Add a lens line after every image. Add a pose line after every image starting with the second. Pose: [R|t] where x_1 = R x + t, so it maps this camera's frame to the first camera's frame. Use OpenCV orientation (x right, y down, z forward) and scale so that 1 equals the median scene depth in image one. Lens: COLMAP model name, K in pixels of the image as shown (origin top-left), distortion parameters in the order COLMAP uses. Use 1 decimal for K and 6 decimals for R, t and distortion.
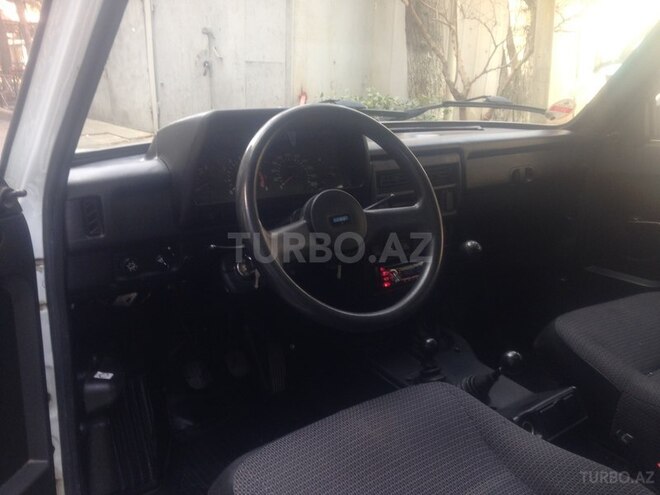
lens RADIAL K [[611.8, 0, 330.9], [0, 611.8, 245.0], [0, 0, 1]] dist [0.085822, 0.000000]
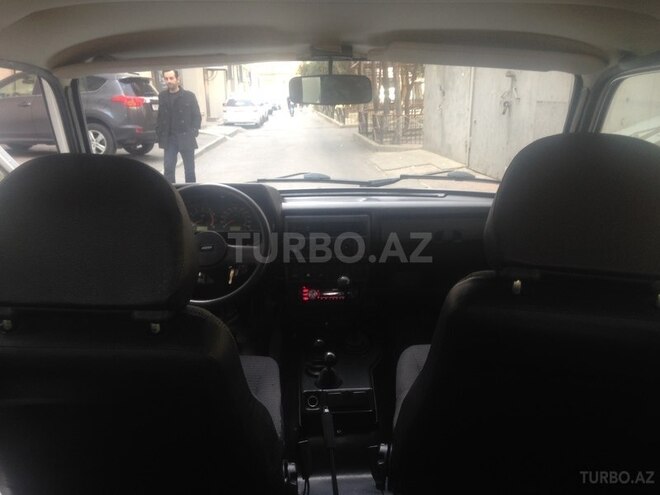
lens RADIAL K [[611.8, 0, 325.6], [0, 611.8, 249.7], [0, 0, 1]] dist [0.085822, 0.000000]
pose [[0.793297, 0.123133, -0.596254, 0.223299], [-0.137446, 0.990273, 0.021634, -0.020383], [0.593118, 0.064791, 0.802505, -0.039110]]
